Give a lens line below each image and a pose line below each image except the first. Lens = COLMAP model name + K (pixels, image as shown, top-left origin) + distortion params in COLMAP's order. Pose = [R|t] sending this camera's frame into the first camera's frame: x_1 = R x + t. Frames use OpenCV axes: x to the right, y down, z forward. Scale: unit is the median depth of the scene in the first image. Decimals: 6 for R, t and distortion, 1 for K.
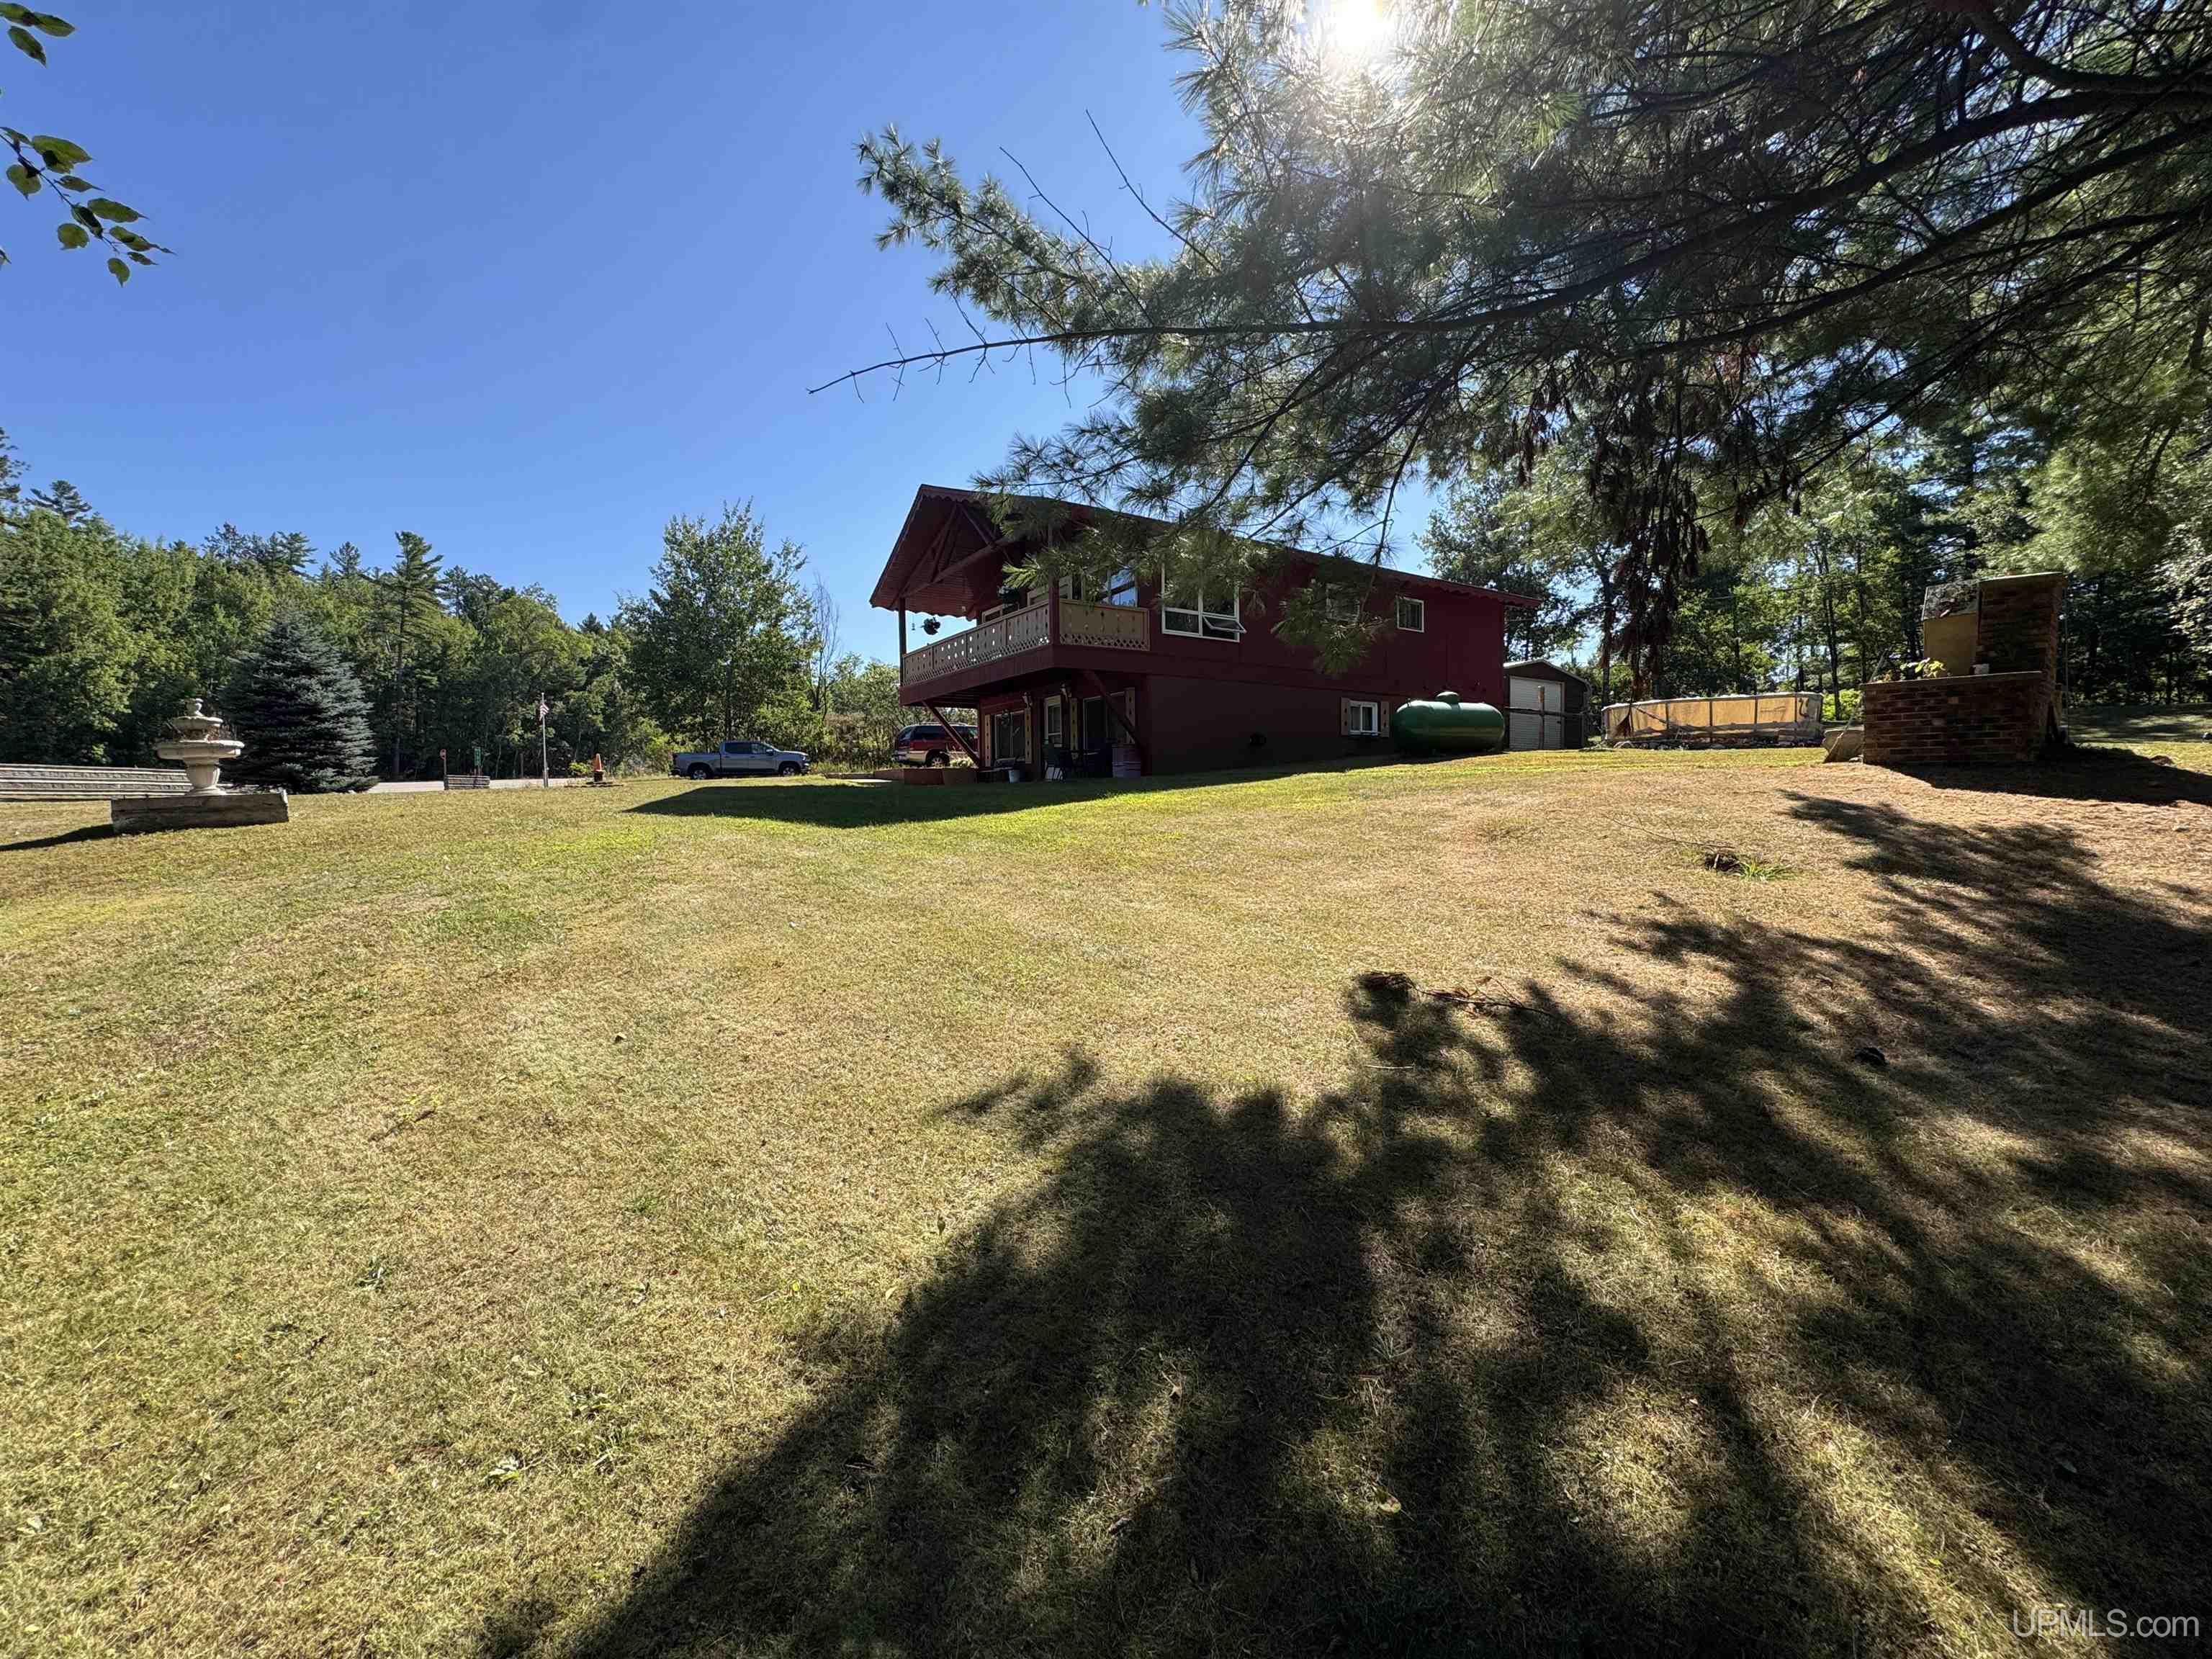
lens RADIAL K [[885.6, 0, 1099.2], [0, 885.6, 828.5], [0, 0, 1]] dist [-0.006053, 0.000721]
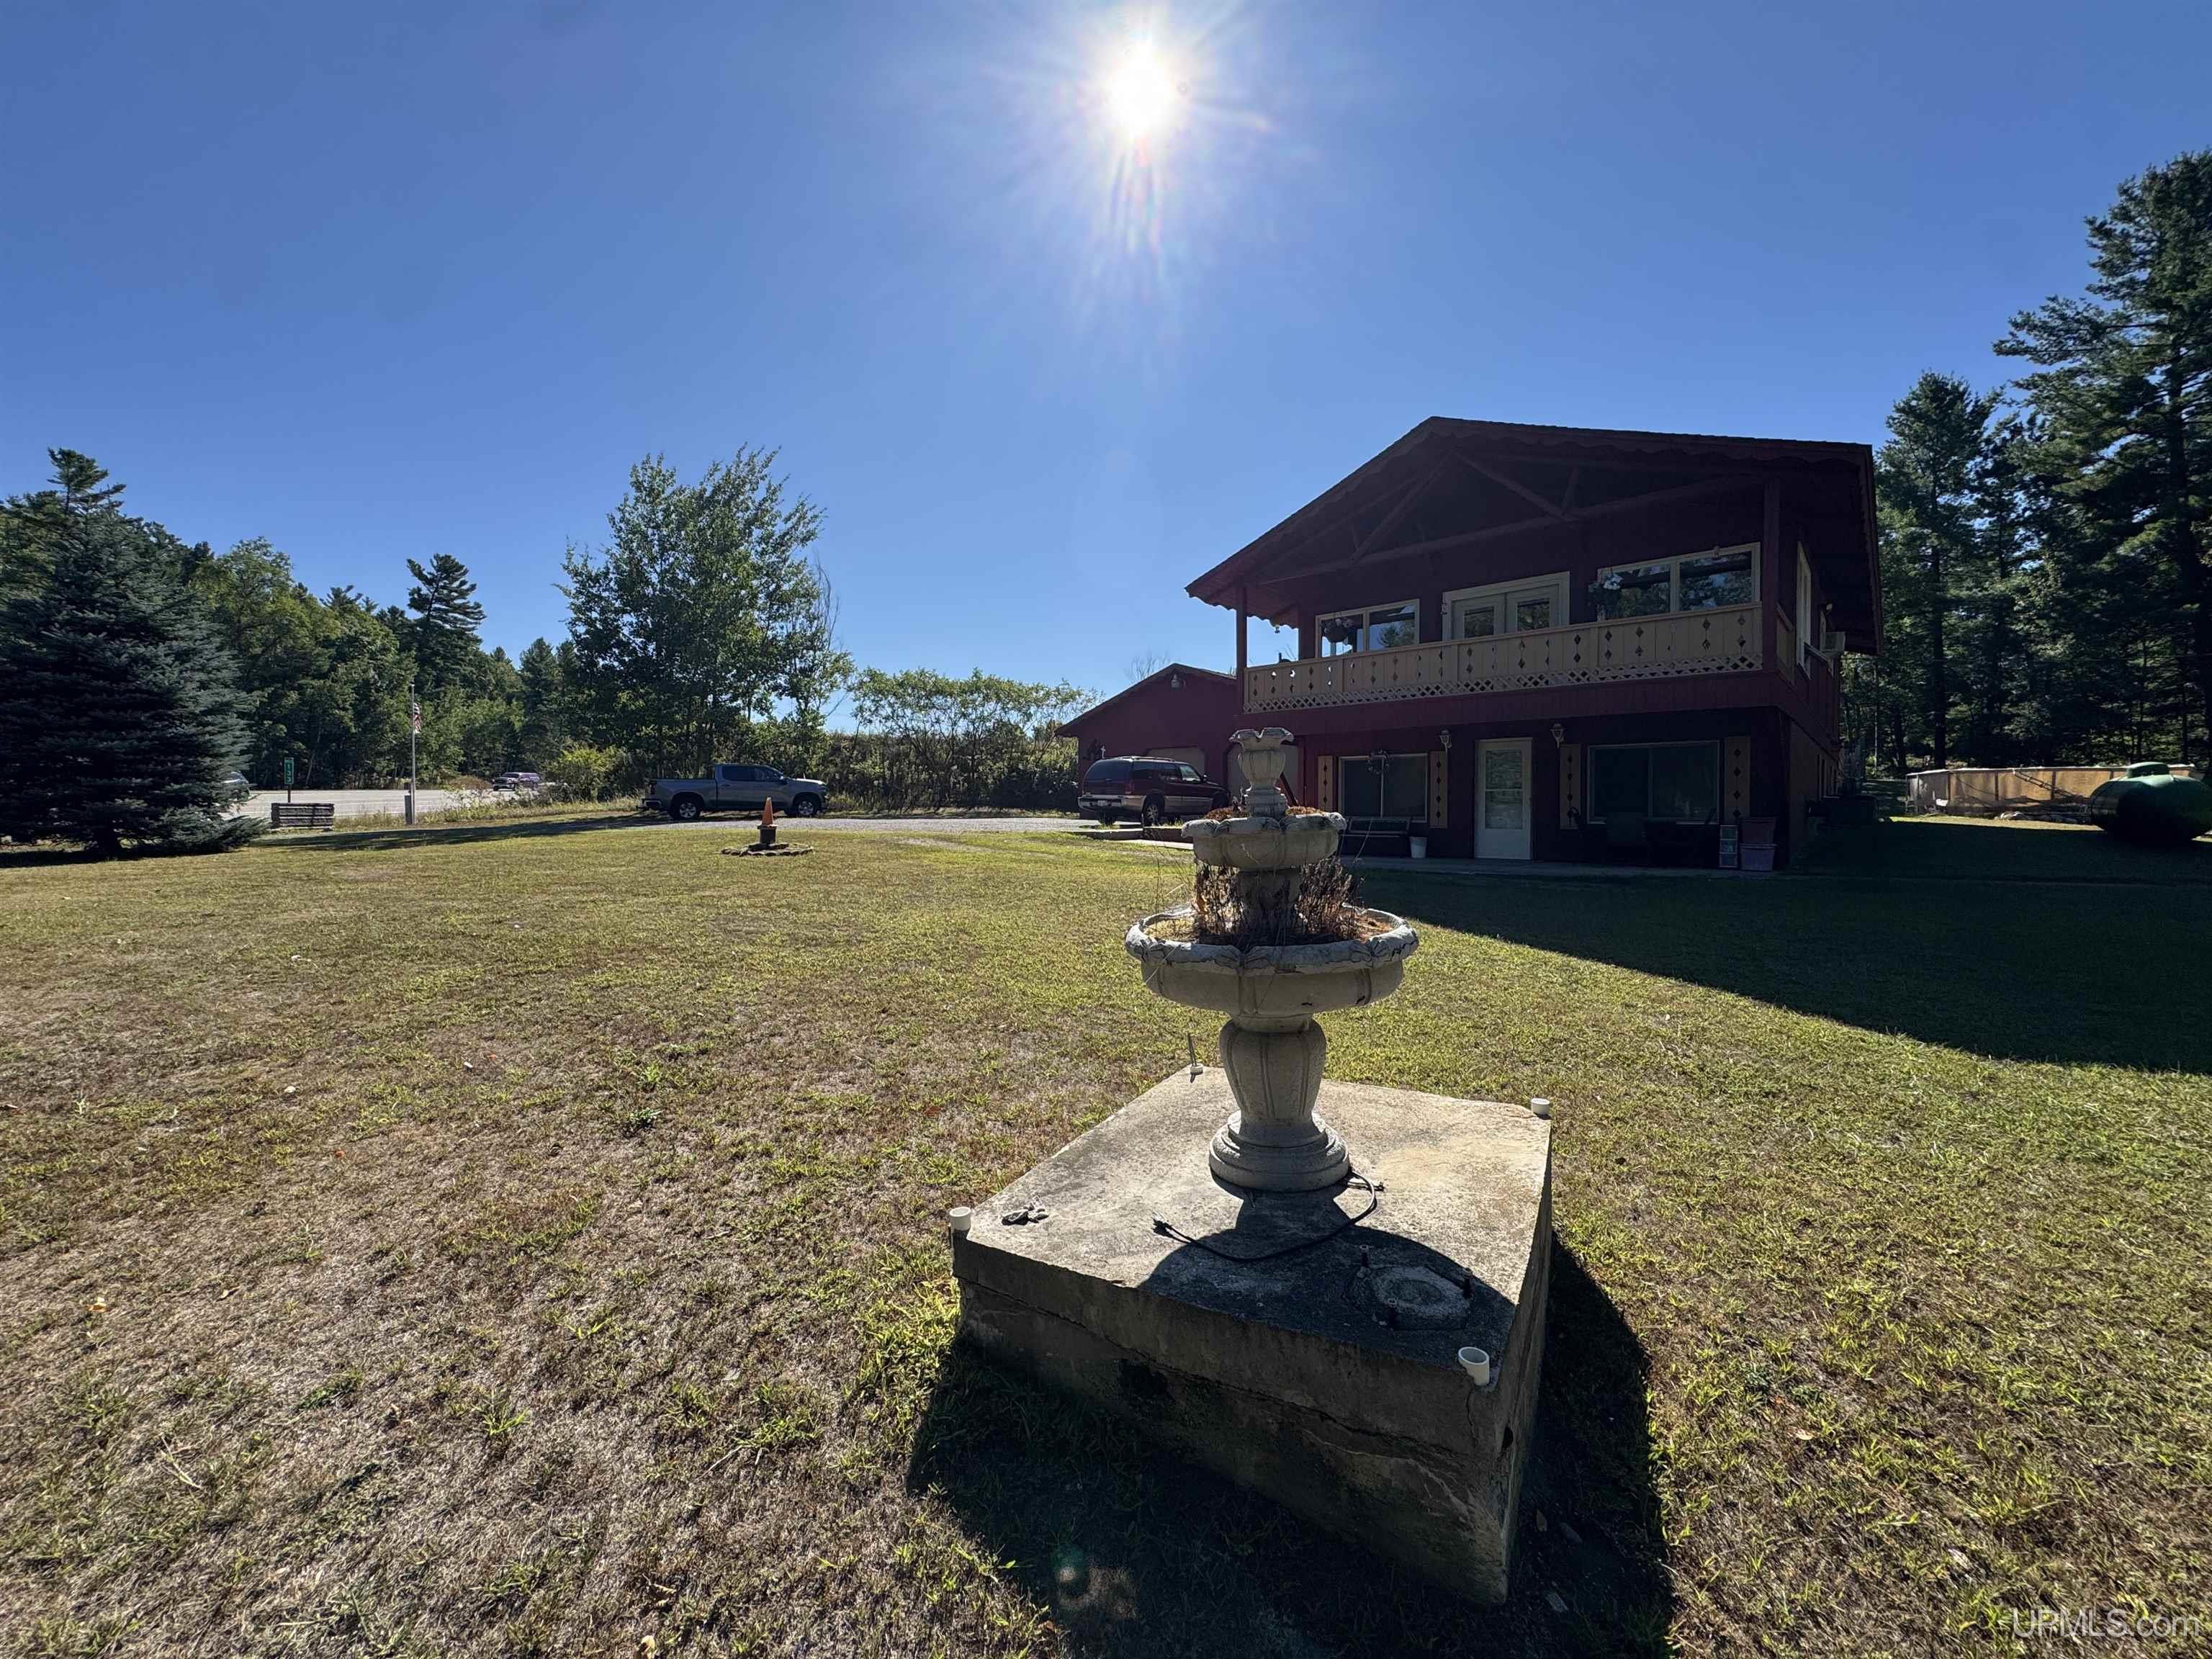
lens RADIAL K [[885.6, 0, 1111.0], [0, 885.6, 833.8], [0, 0, 1]] dist [-0.006053, 0.000721]
pose [[0.969083, 0.010604, 0.246509, -0.270934], [-0.006808, 0.999845, -0.016248, -0.027835], [-0.246643, 0.014068, 0.969004, 0.190299]]
